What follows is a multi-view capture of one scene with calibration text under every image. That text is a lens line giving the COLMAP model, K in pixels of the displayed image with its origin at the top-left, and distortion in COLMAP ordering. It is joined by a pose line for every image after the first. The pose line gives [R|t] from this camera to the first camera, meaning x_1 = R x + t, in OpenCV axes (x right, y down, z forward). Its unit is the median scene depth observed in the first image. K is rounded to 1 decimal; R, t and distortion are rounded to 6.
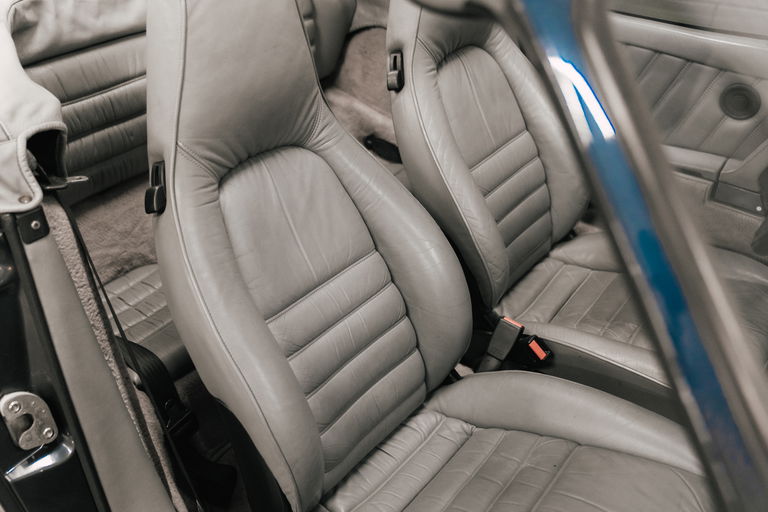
lens RADIAL K [[769.4, 0, 384.1], [0, 769.4, 256.0], [0, 0, 1]] dist [-0.014349, 0.000000]
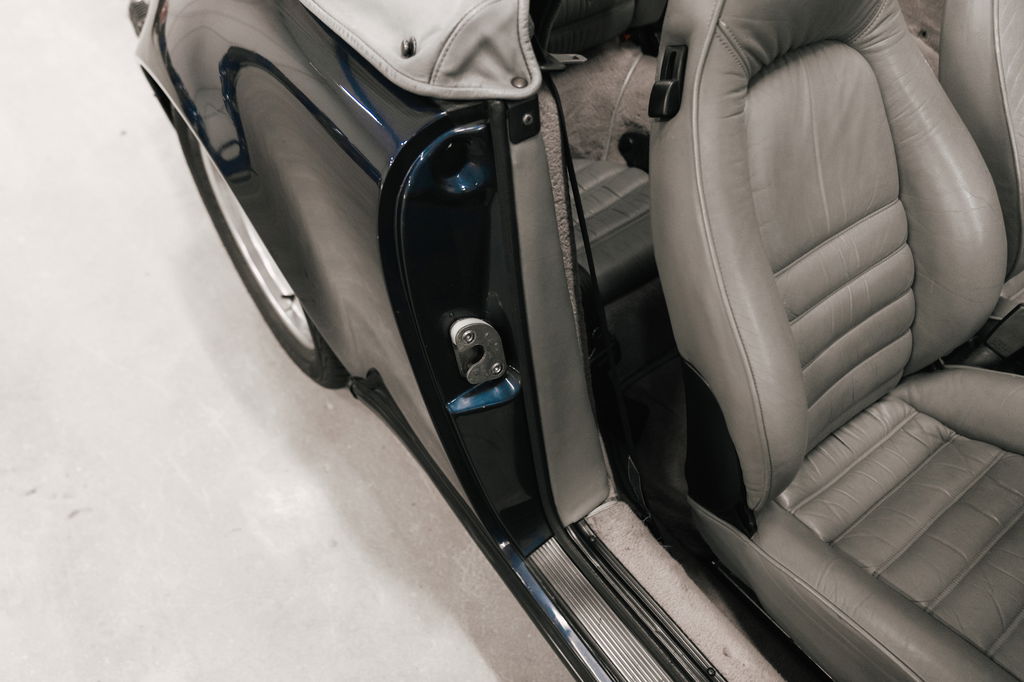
lens RADIAL K [[713.6, 0, 511.3], [0, 713.6, 340.9], [0, 0, 1]] dist [-0.010254, -0.005227]
pose [[0.951458, 0.209026, -0.225913, -0.237191], [-0.138230, 0.946024, 0.293140, -0.033653], [0.274993, -0.247683, 0.928995, 0.256911]]
